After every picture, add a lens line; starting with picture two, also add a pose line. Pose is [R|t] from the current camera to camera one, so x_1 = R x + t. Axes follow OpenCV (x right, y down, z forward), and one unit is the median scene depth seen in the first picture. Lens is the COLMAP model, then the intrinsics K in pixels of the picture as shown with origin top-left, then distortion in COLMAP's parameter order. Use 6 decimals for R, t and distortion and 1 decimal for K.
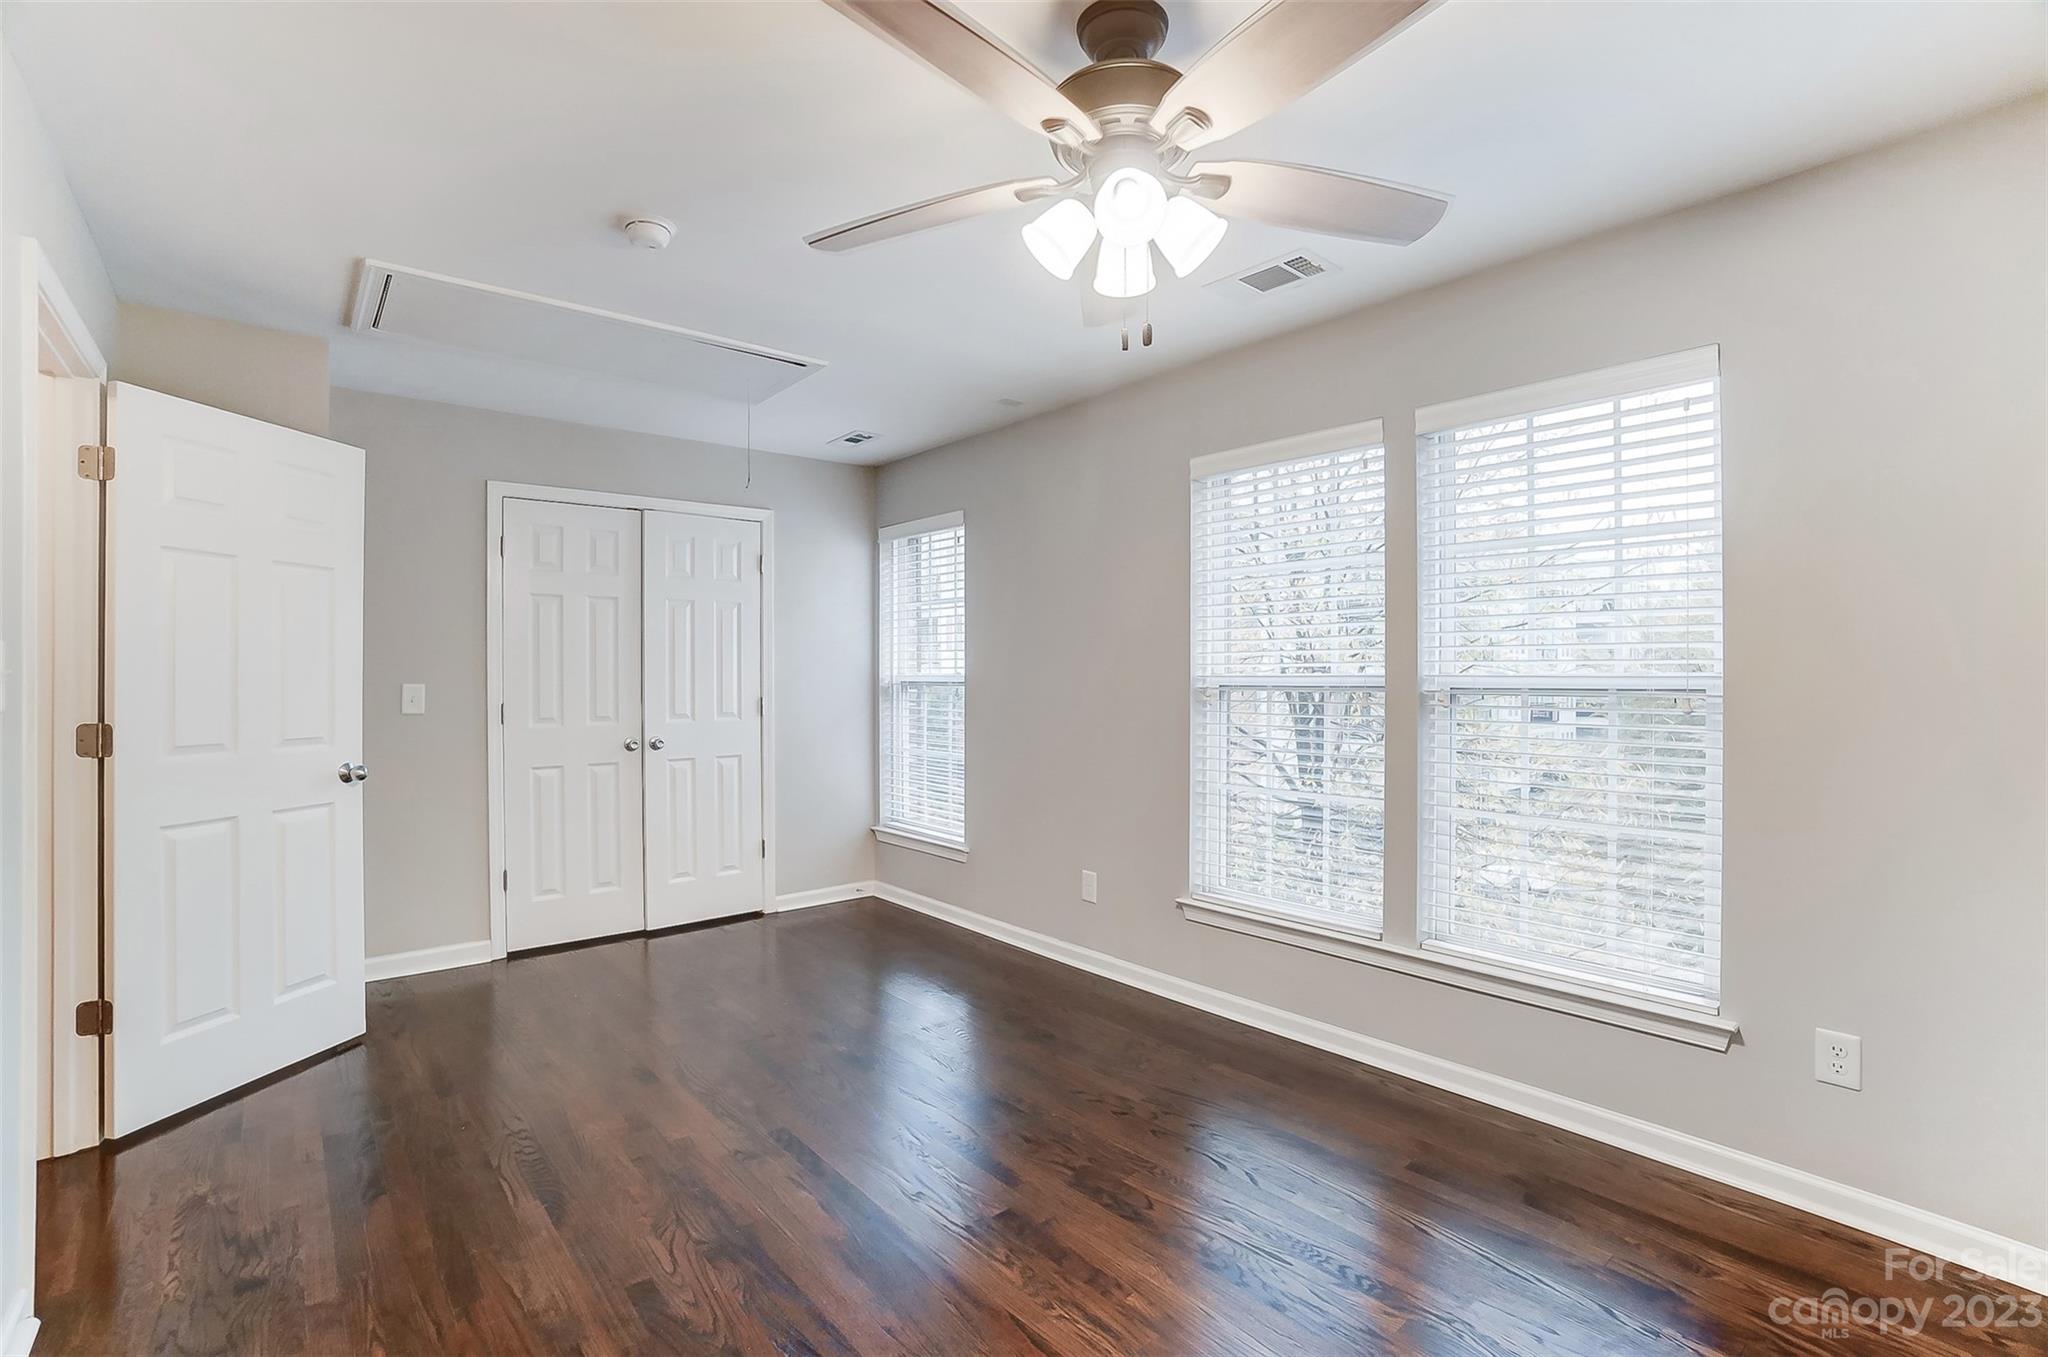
lens RADIAL K [[940.1, 0, 1023.3], [0, 940.1, 679.7], [0, 0, 1]] dist [-0.003401, 0.002355]
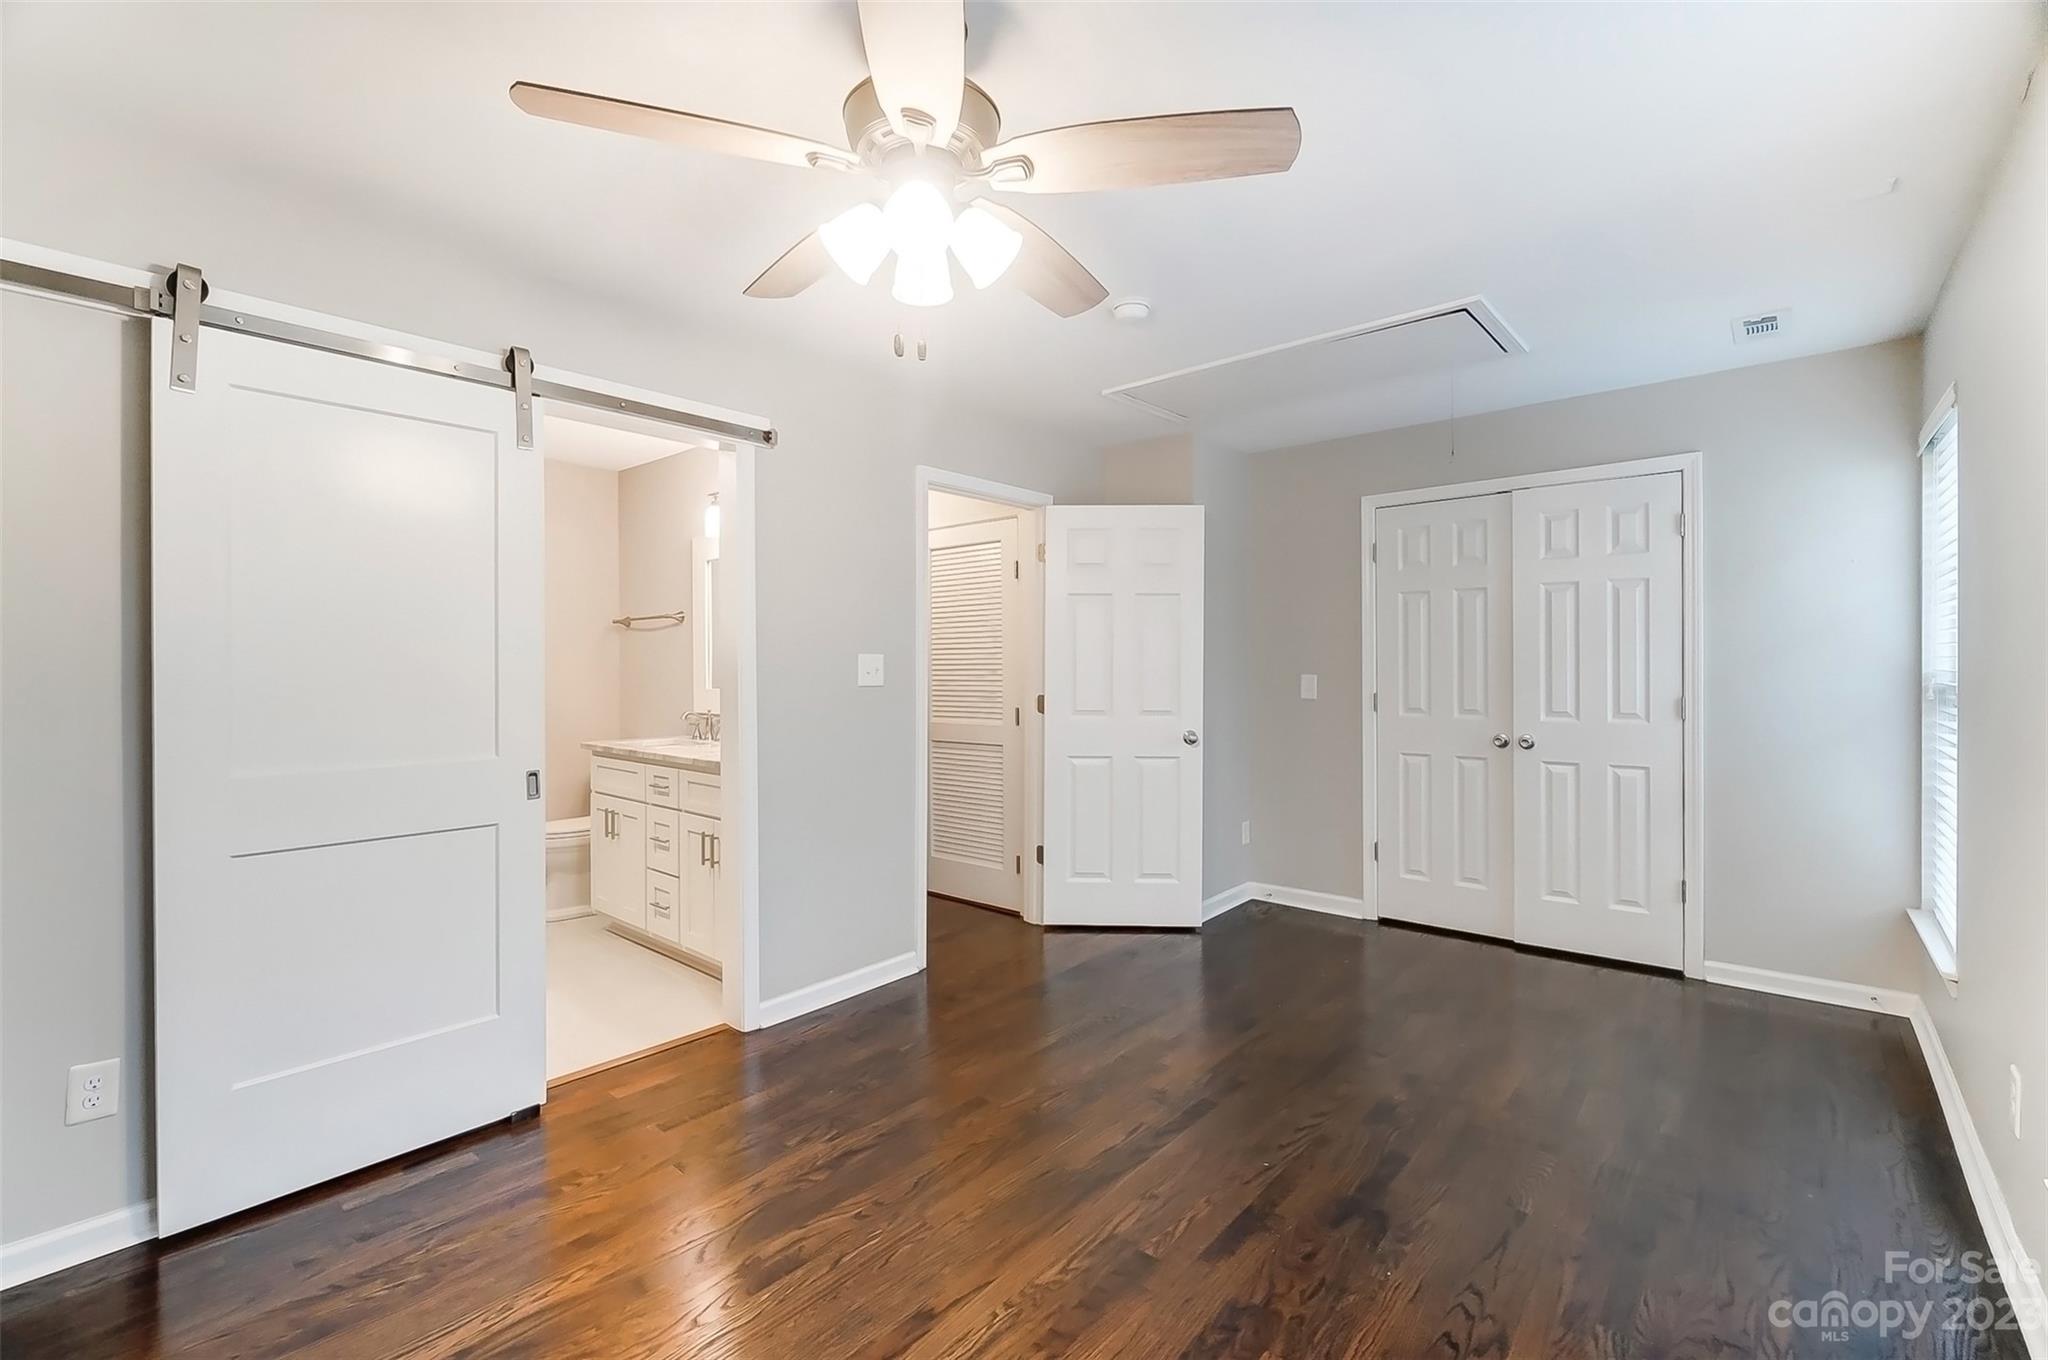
lens RADIAL K [[940.1, 0, 1018.8], [0, 940.1, 665.8], [0, 0, 1]] dist [-0.003401, 0.002355]
pose [[0.136675, 0.004218, -0.990607, 0.480604], [-0.001784, 0.999990, 0.004012, -0.010101], [0.990614, 0.001219, 0.136681, 0.410302]]
